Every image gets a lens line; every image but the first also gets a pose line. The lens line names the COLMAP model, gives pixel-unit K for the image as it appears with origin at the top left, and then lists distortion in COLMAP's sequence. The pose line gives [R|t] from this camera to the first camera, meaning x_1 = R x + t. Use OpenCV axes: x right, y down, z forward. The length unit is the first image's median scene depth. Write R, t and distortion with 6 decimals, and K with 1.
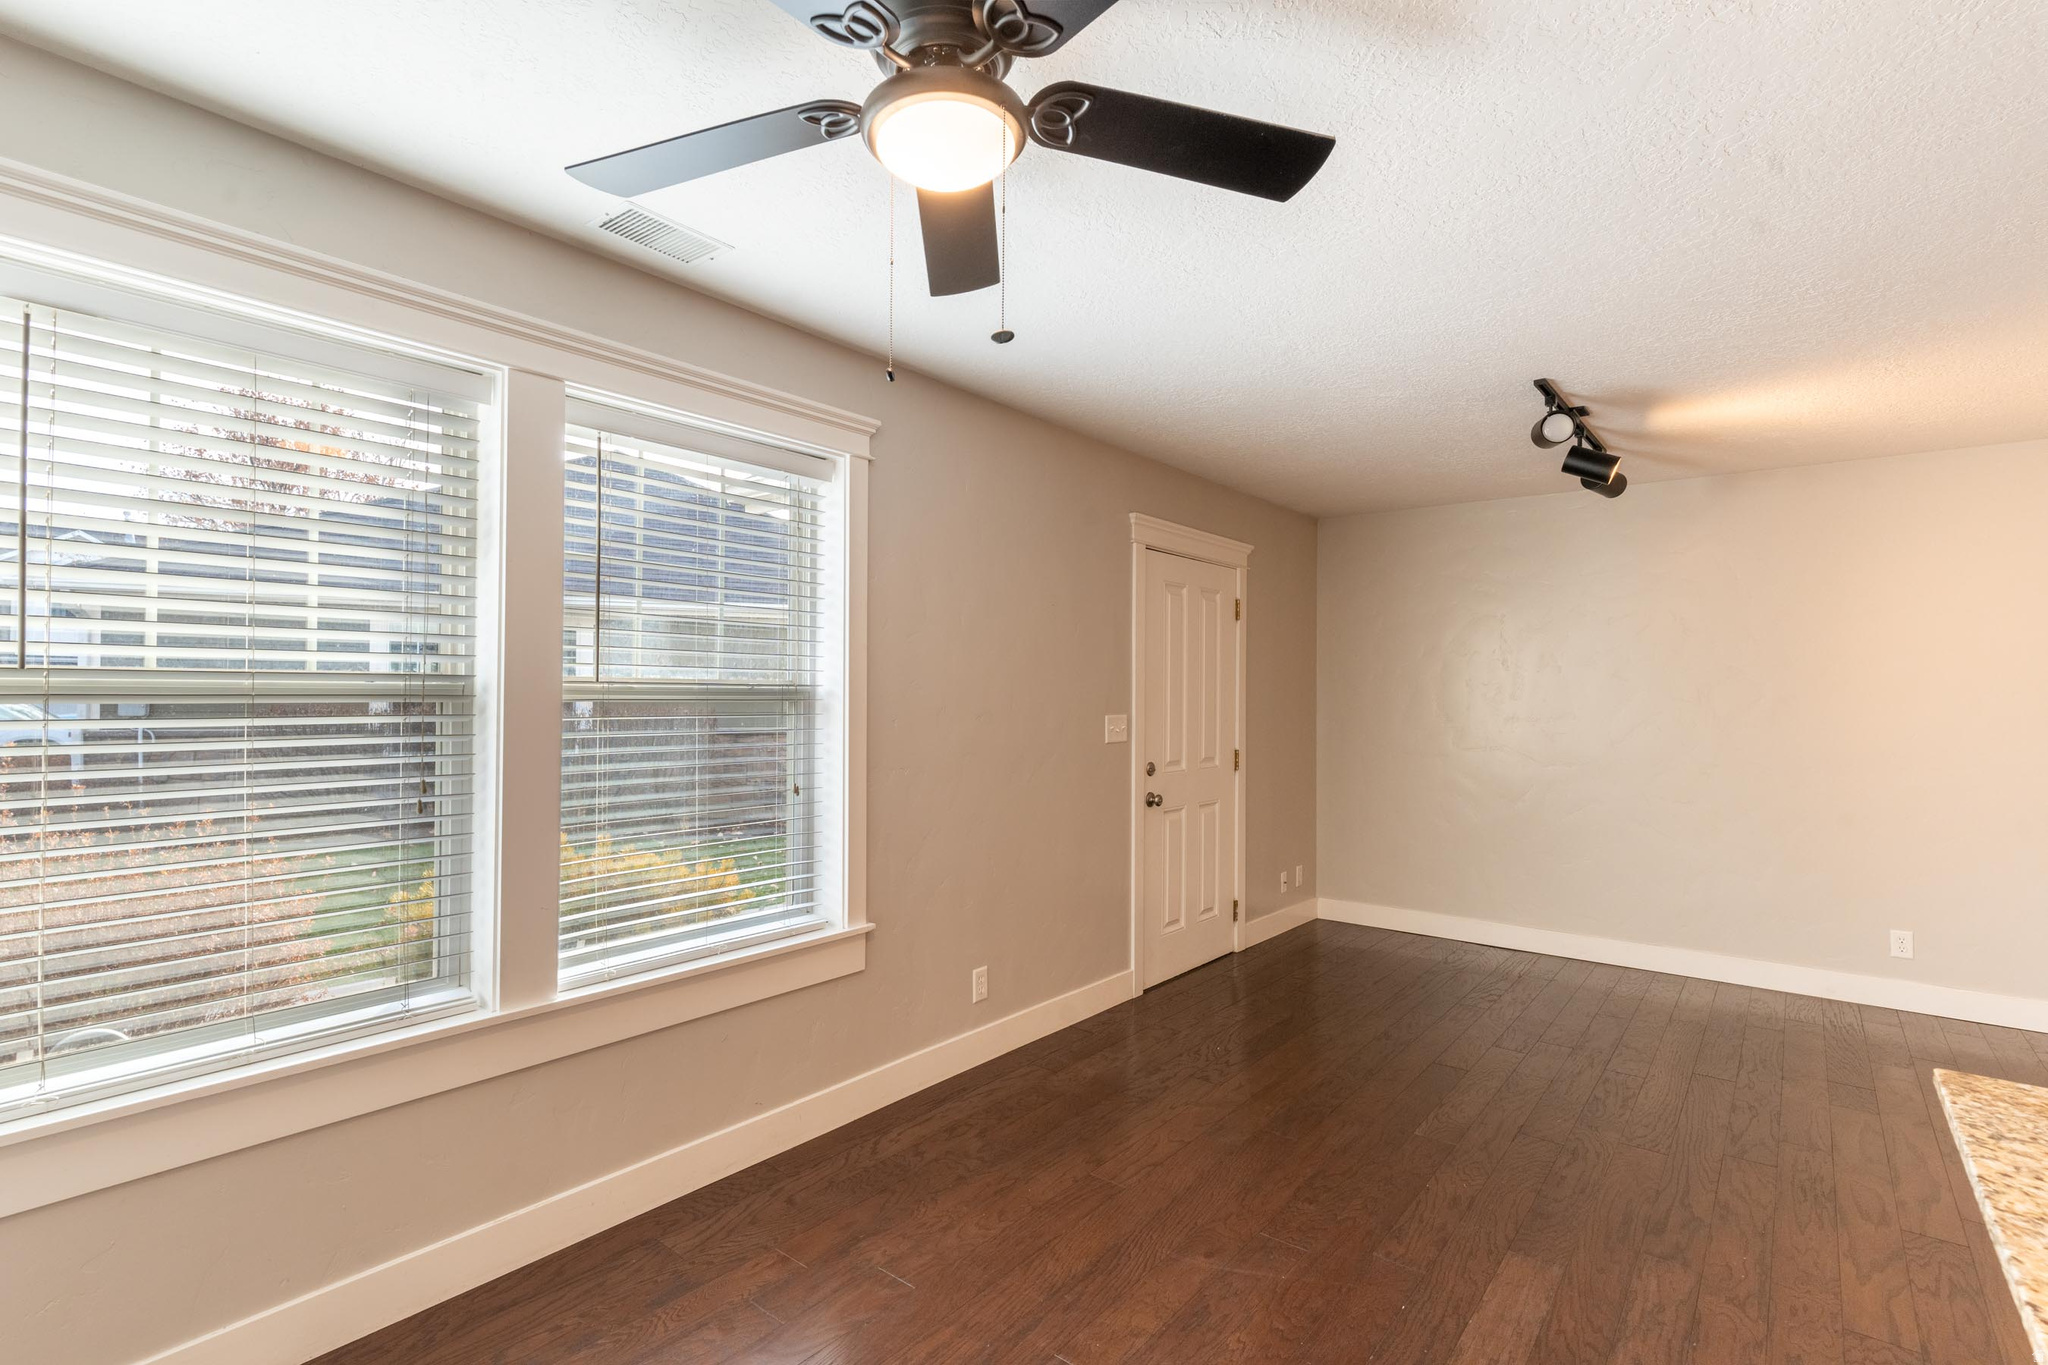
lens RADIAL K [[991.9, 0, 1027.0], [0, 991.9, 684.6], [0, 0, 1]] dist [-0.021506, 0.001317]
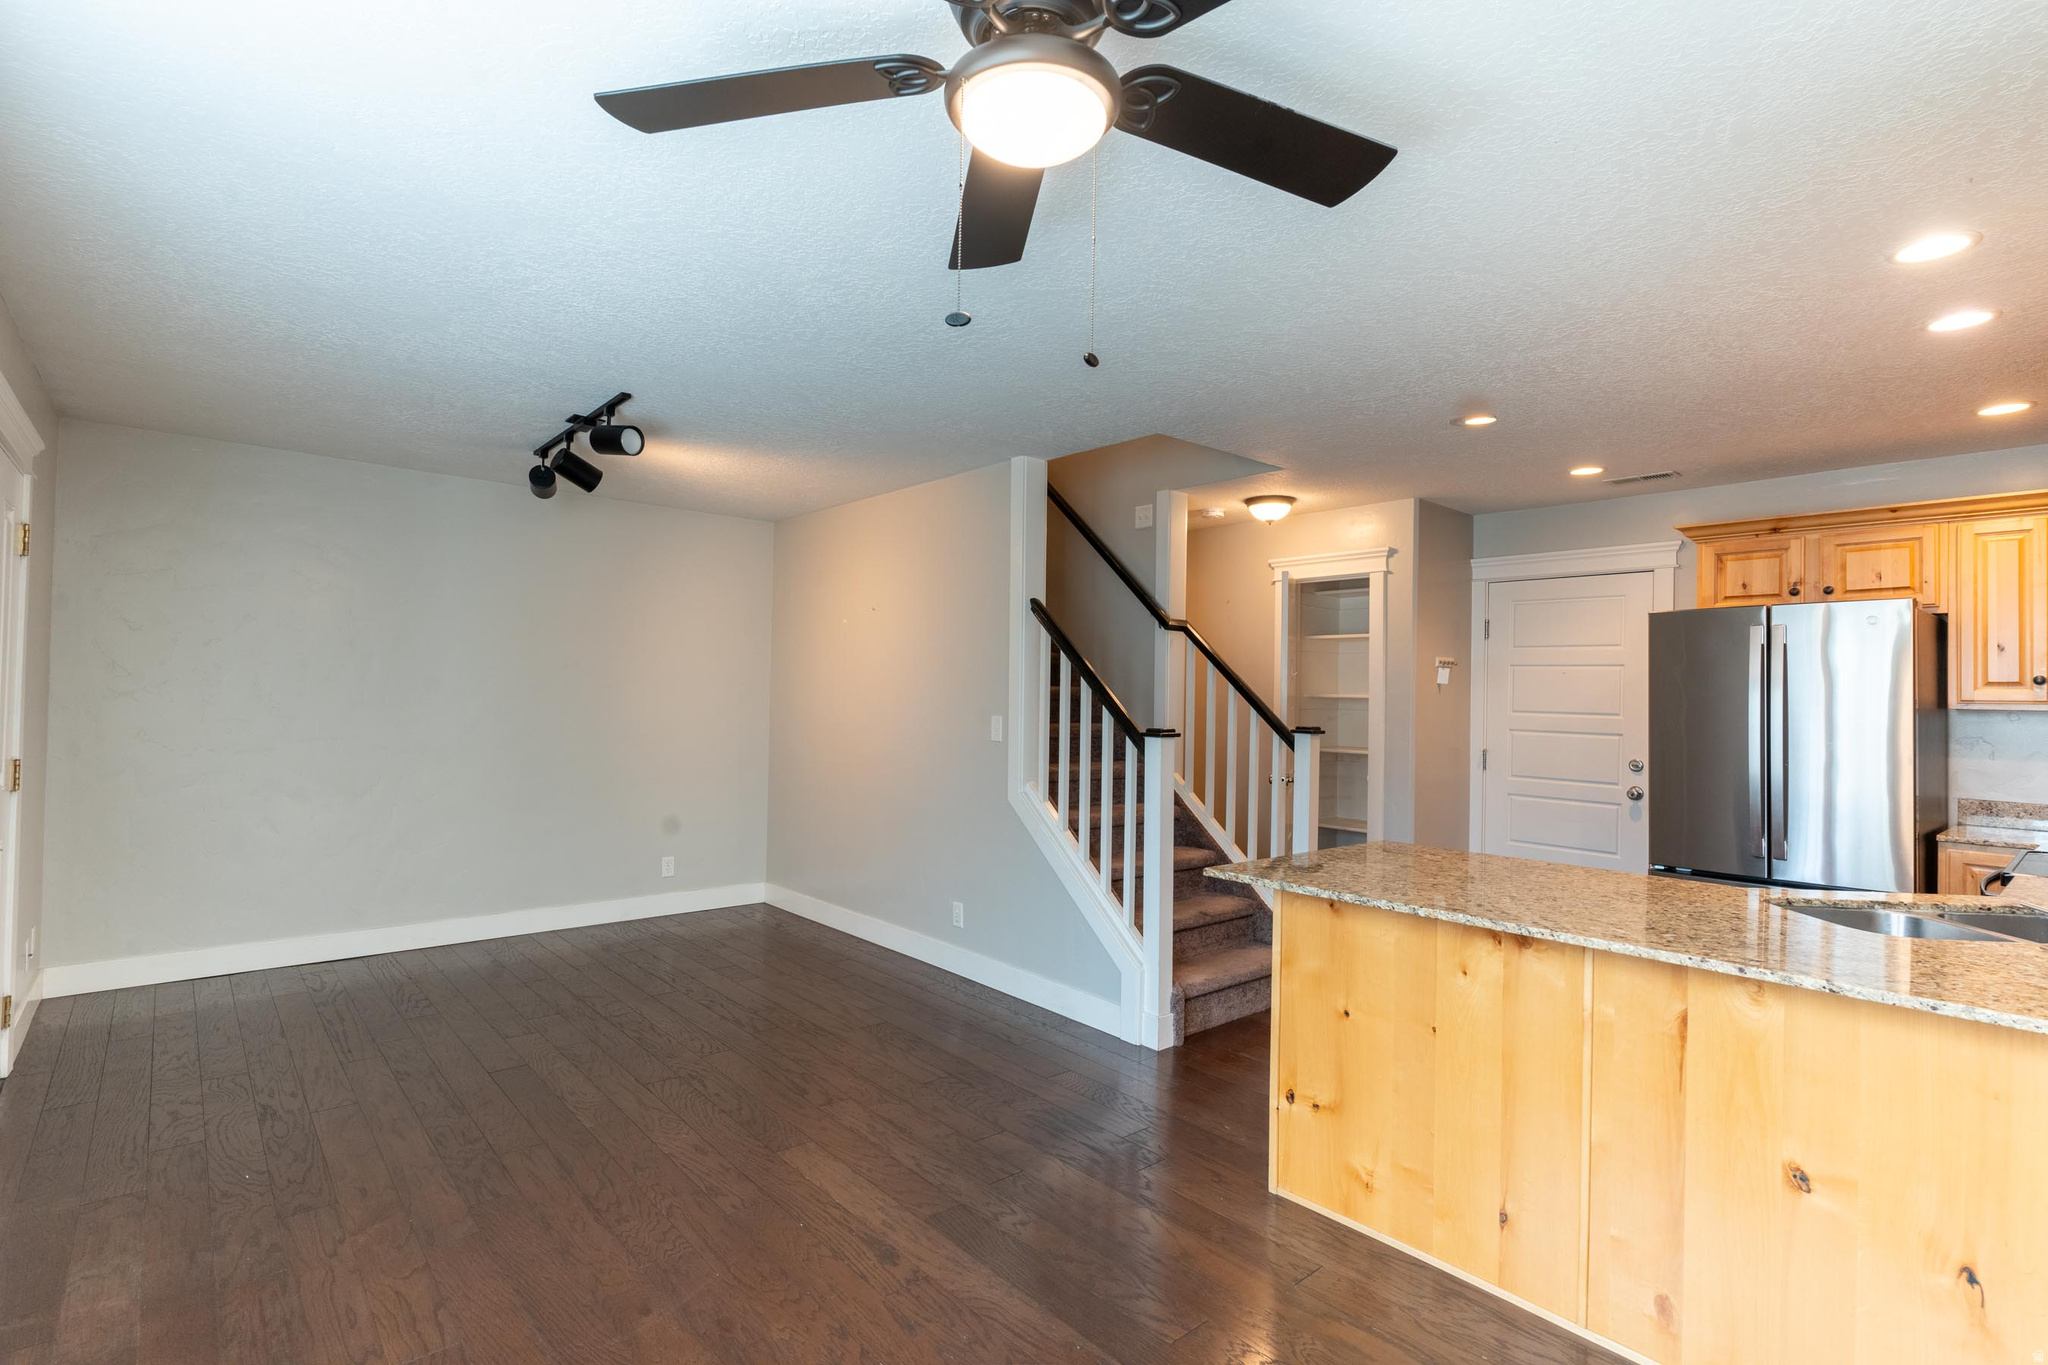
lens RADIAL K [[950.8, 0, 1025.1], [0, 950.8, 683.2], [0, 0, 1]] dist [0.015968, -0.001932]
pose [[0.181240, 0.005475, 0.983424, -0.423703], [-0.023173, 0.999731, -0.001295, -0.002073], [-0.983166, -0.022554, 0.181318, 0.350506]]
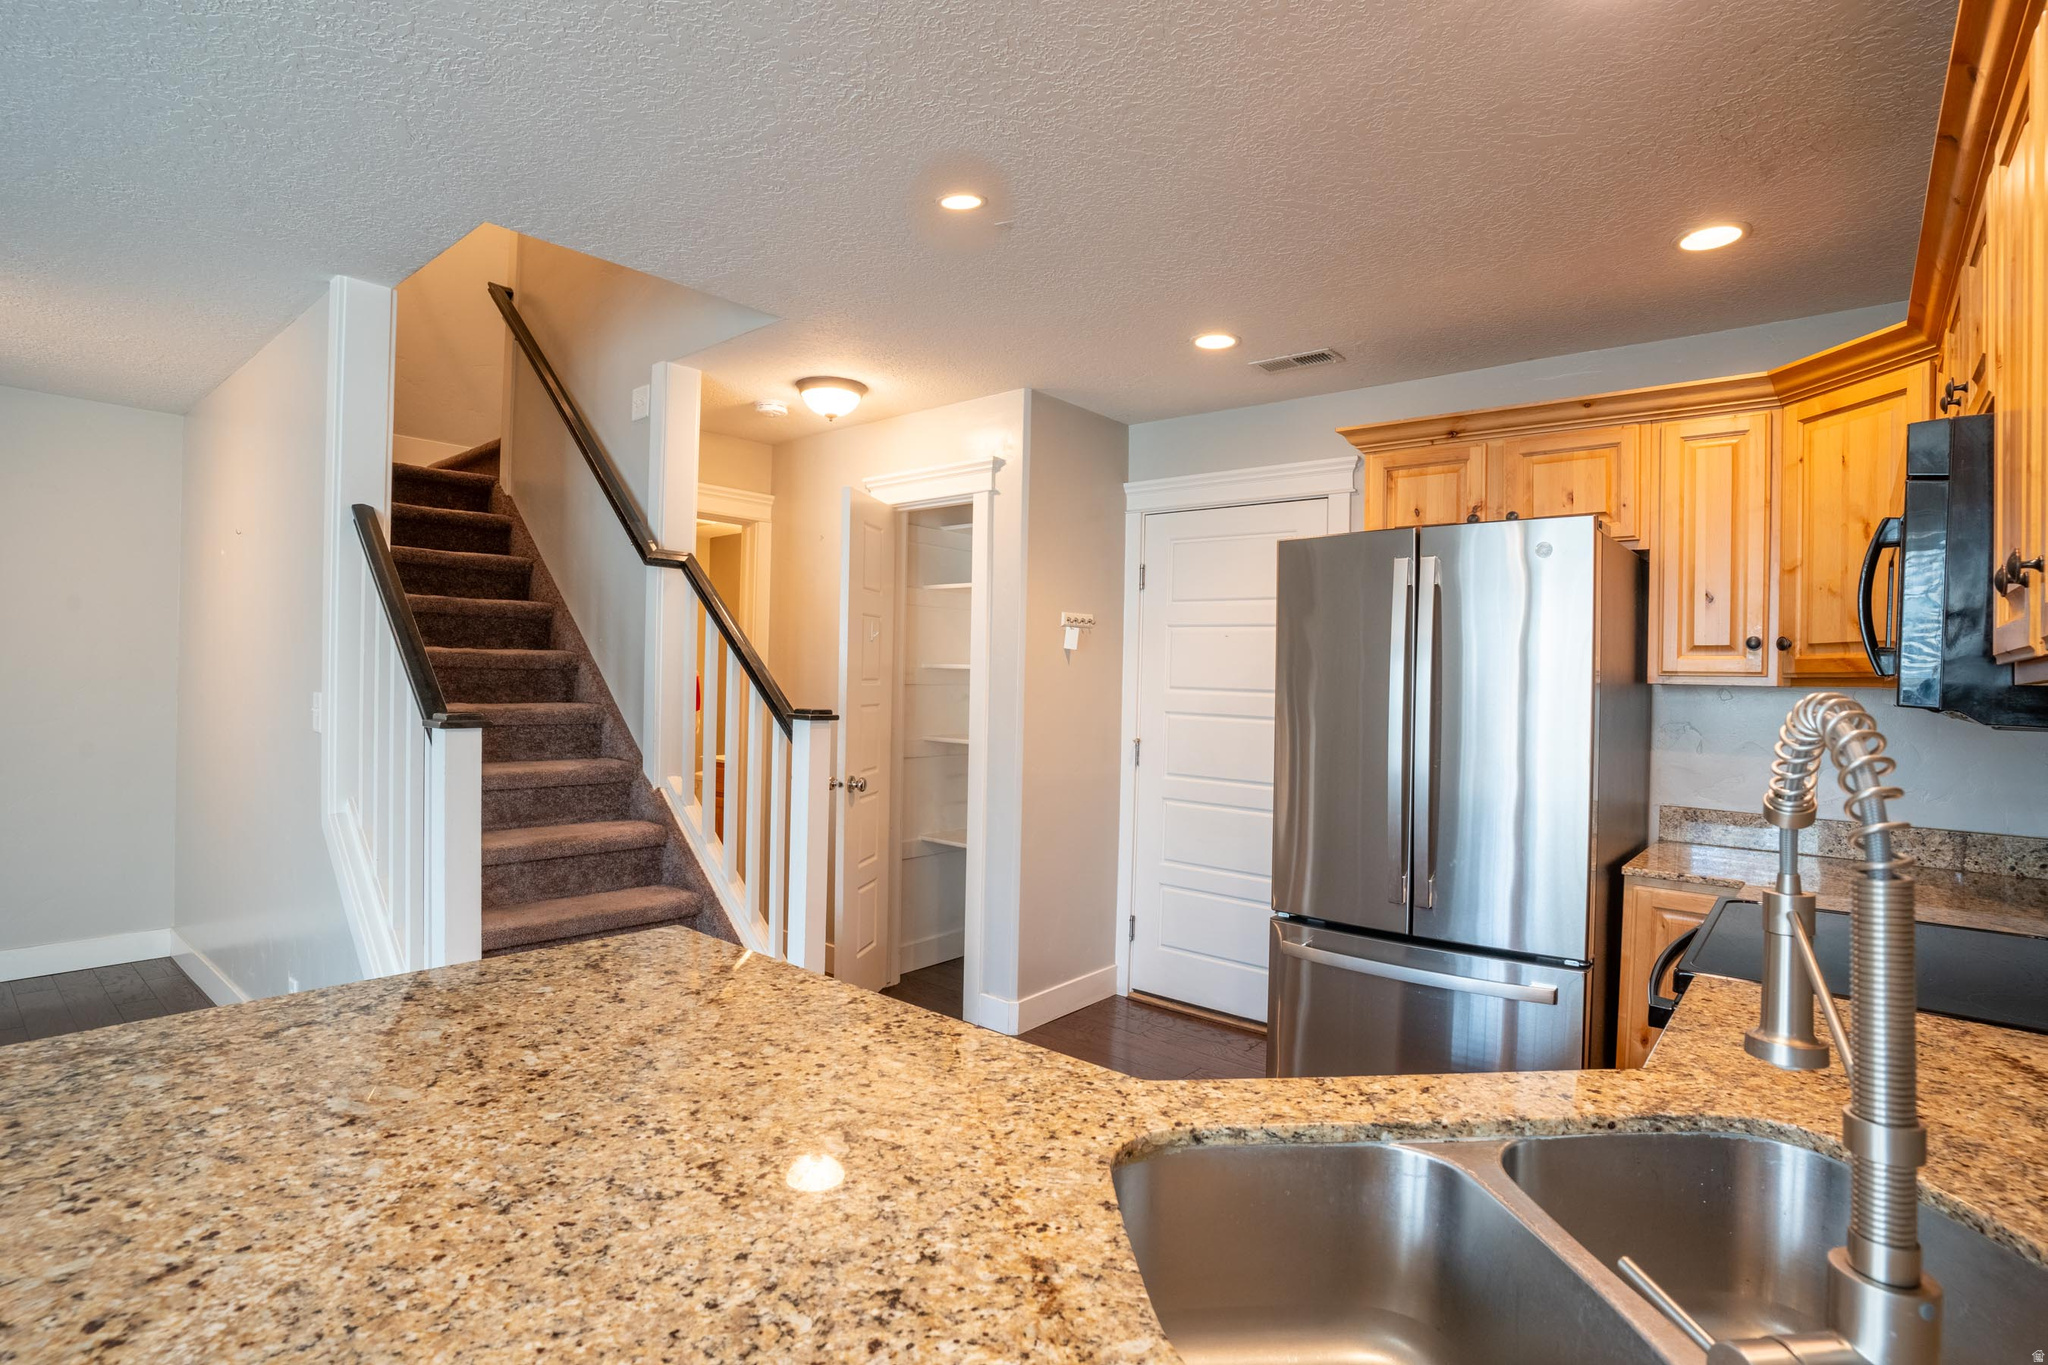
lens RADIAL K [[991.9, 0, 1024.6], [0, 991.9, 679.1], [0, 0, 1]] dist [-0.021506, 0.001317]
pose [[0.030838, -0.017105, 0.999378, -0.308746], [-0.026706, 0.999483, 0.017931, -0.002309], [-0.999168, -0.027242, 0.030365, 0.261160]]
